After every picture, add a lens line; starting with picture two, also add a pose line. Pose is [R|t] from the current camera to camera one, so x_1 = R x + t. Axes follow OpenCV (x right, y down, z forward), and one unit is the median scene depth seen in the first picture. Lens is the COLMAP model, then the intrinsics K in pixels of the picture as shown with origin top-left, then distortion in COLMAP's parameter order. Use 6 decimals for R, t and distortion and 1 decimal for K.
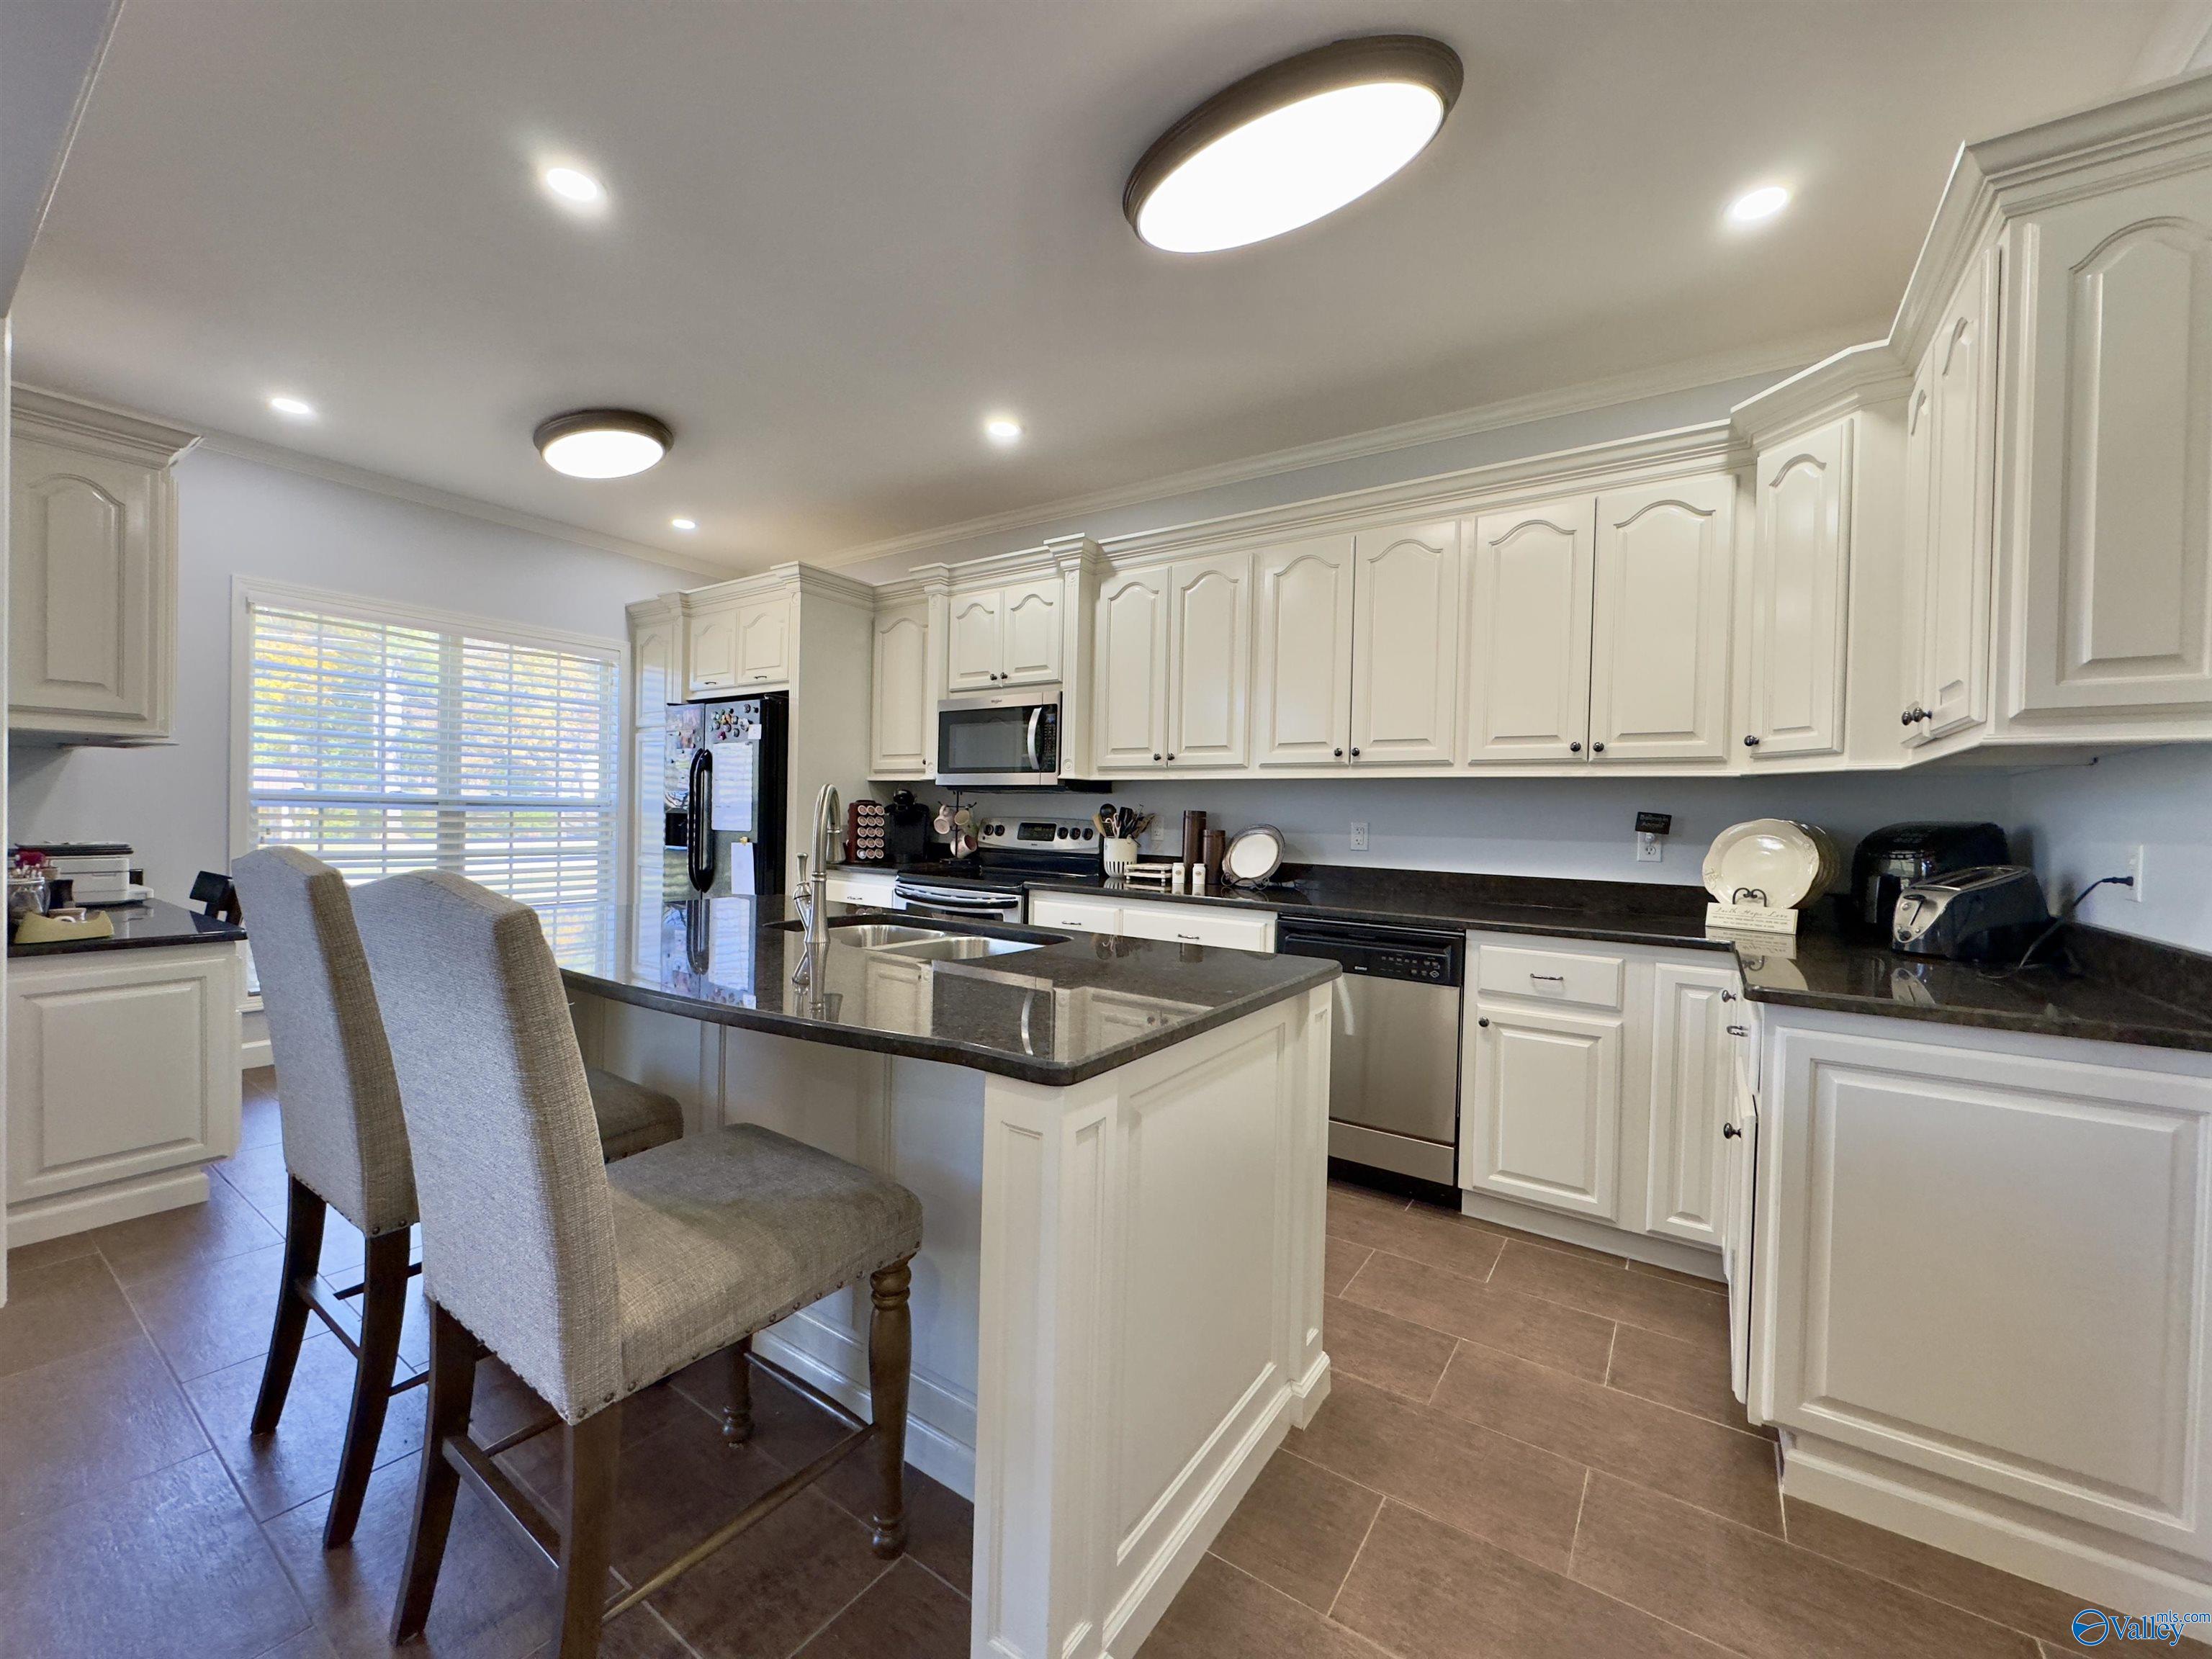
lens RADIAL K [[881.6, 0, 1106.0], [0, 881.6, 829.5], [0, 0, 1]] dist [0.001835, -0.000719]
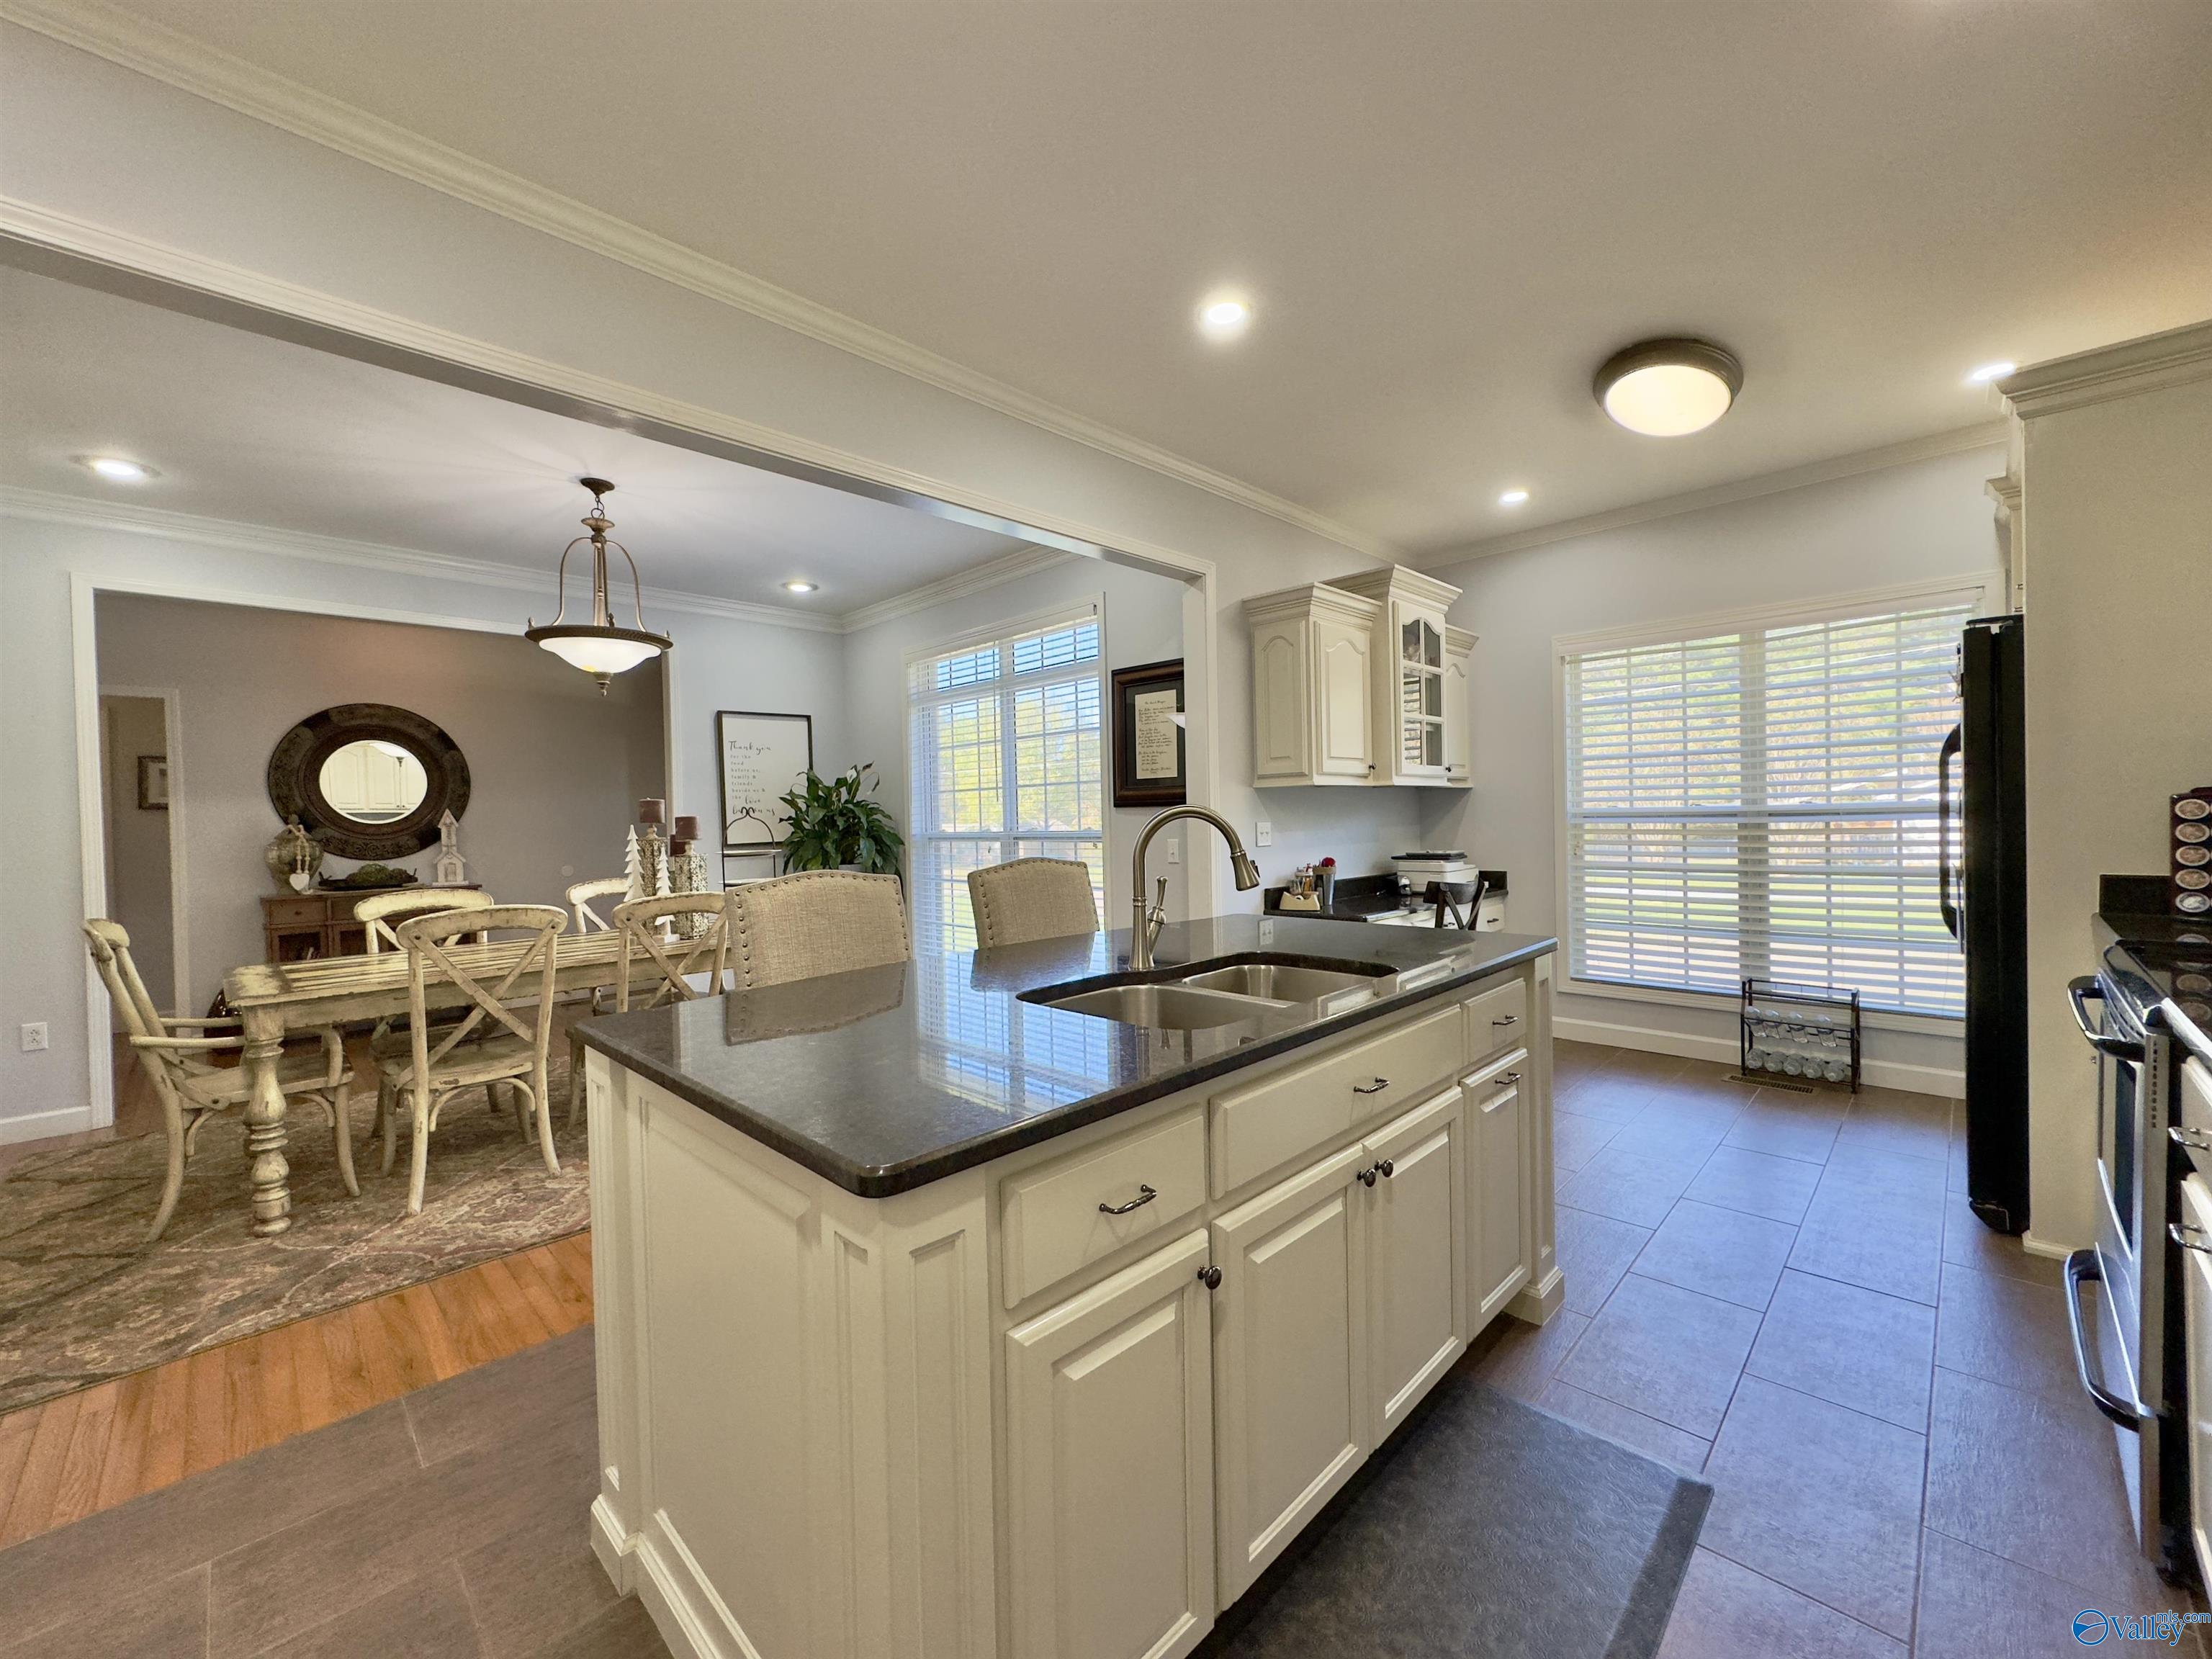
lens RADIAL K [[881.6, 0, 1106.0], [0, 881.6, 829.5], [0, 0, 1]] dist [0.001835, -0.000719]
pose [[-0.185924, -0.007007, -0.982539, 0.345052], [0.002540, 0.999968, -0.007612, -0.010678], [0.982561, -0.003910, -0.185900, 0.607674]]
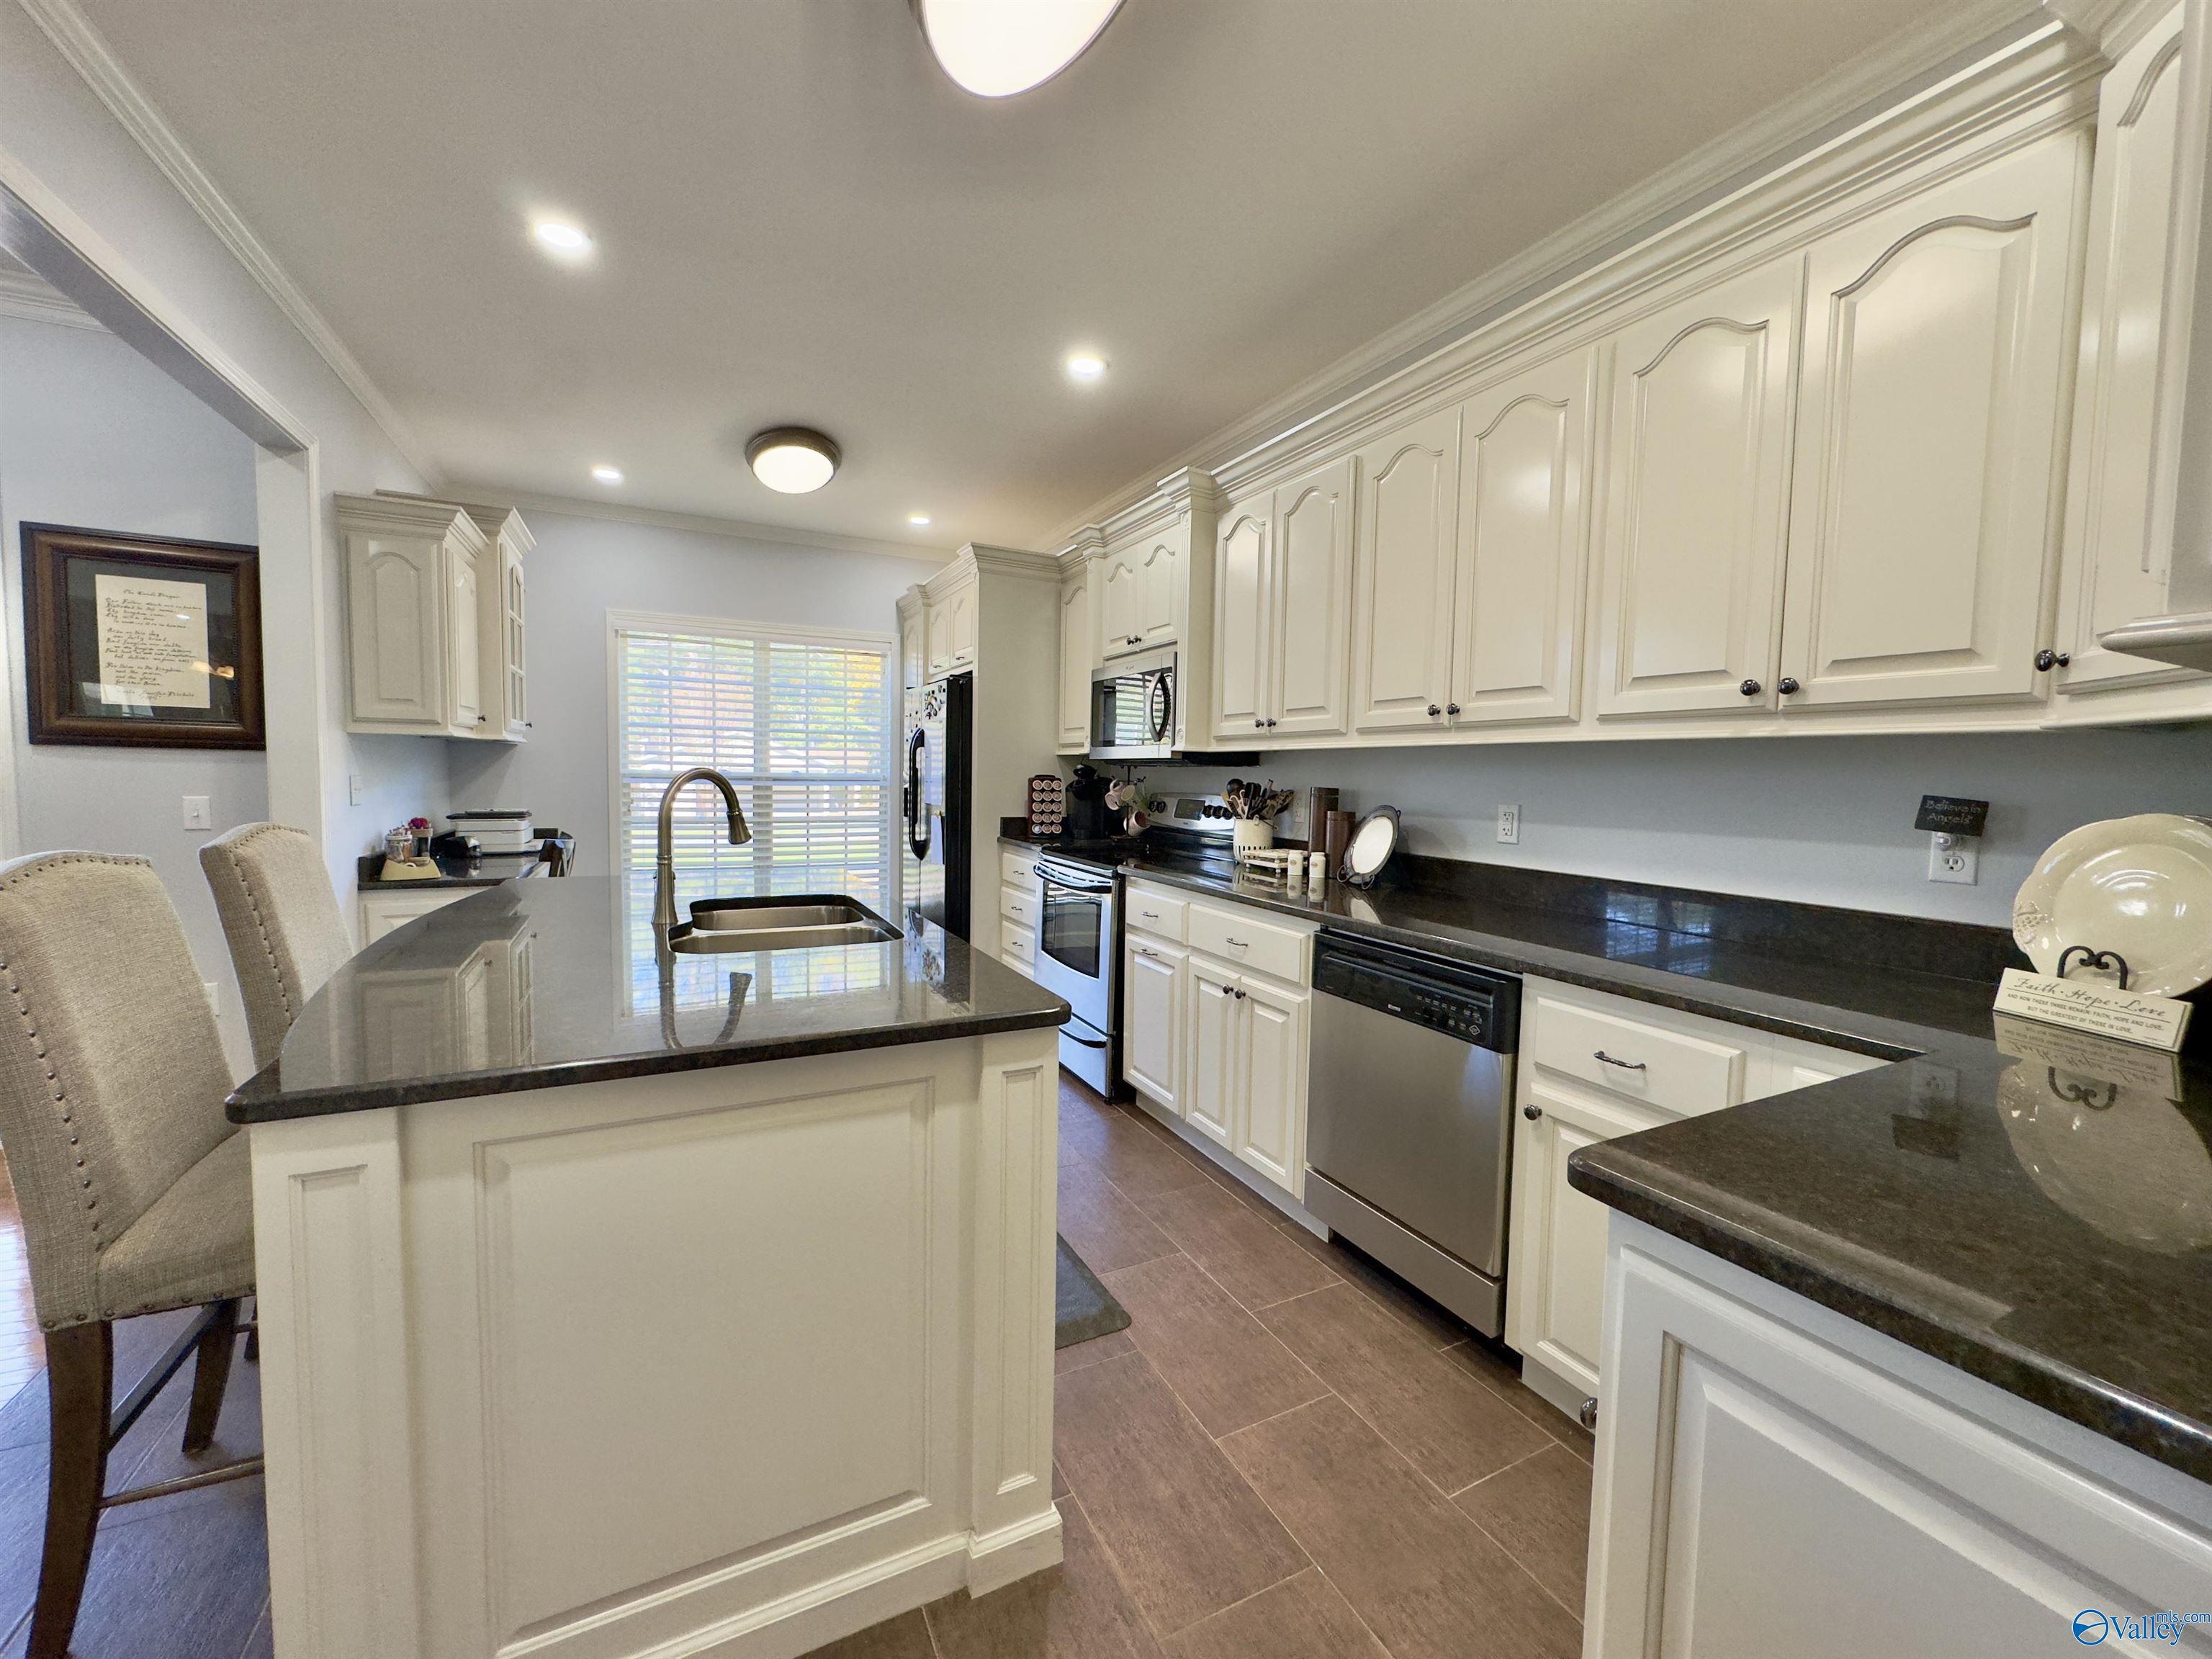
lens RADIAL K [[881.6, 0, 1106.0], [0, 881.6, 829.5], [0, 0, 1]] dist [0.001835, -0.000719]
pose [[0.874185, 0.024764, -0.484962, 0.326259], [-0.006936, 0.999234, 0.038521, -0.012490], [0.485544, -0.030311, 0.873687, 0.189661]]
